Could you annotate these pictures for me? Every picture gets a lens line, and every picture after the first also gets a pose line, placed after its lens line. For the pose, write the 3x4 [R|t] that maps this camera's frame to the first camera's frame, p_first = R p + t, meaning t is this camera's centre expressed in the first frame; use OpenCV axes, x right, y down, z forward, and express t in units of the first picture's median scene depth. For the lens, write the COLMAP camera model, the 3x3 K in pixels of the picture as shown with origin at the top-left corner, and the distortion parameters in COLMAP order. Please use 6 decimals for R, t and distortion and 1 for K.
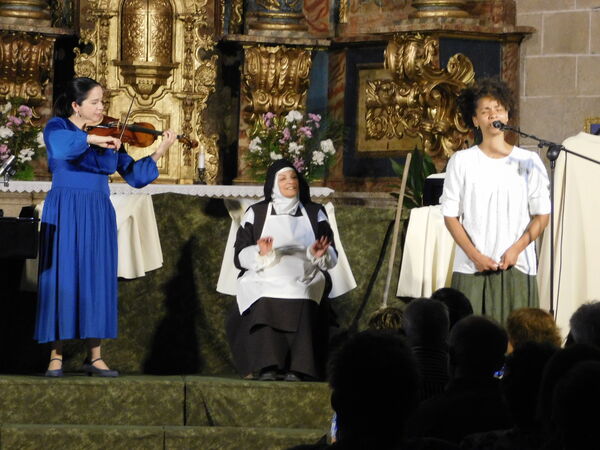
lens RADIAL K [[3027.3, 0, 301.1], [0, 3027.3, 225.8], [0, 0, 1]] dist [1.340872, -58.480205]
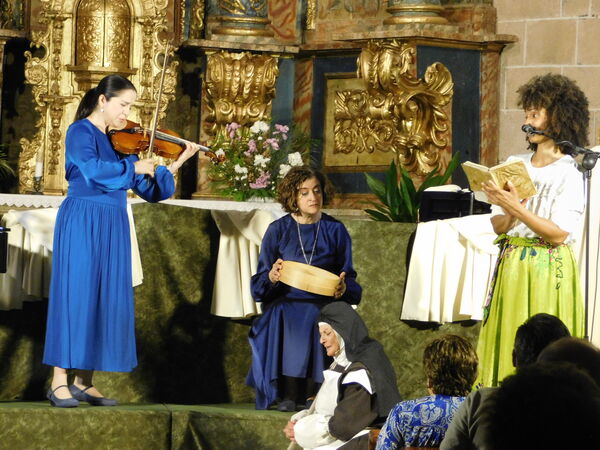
lens RADIAL K [[3027.3, 0, 301.1], [0, 3027.3, 225.8], [0, 0, 1]] dist [1.340872, -58.480205]
pose [[0.999511, 0.011862, 0.028916, -0.016180], [-0.011624, 0.999897, -0.008373, 0.002112], [-0.029012, 0.008033, 0.999547, 0.060954]]
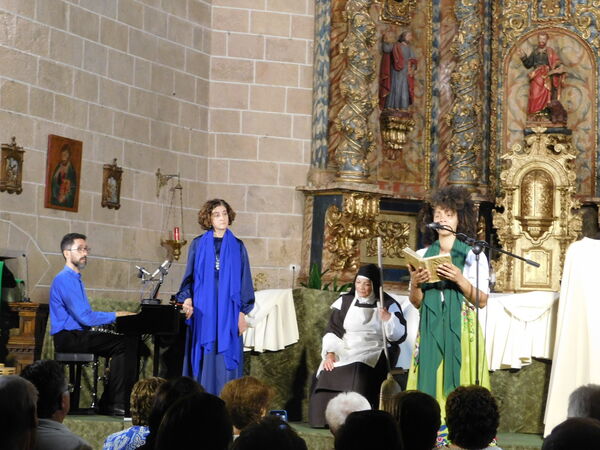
lens RADIAL K [[1455.1, 0, 307.8], [0, 1455.1, 225.0], [0, 0, 1]] dist [0.083504, -0.285658]
pose [[0.914881, -0.022609, -0.403090, 0.146051], [-0.006397, 0.997494, -0.070466, 0.004491], [0.403673, 0.067046, 0.912443, 0.262667]]
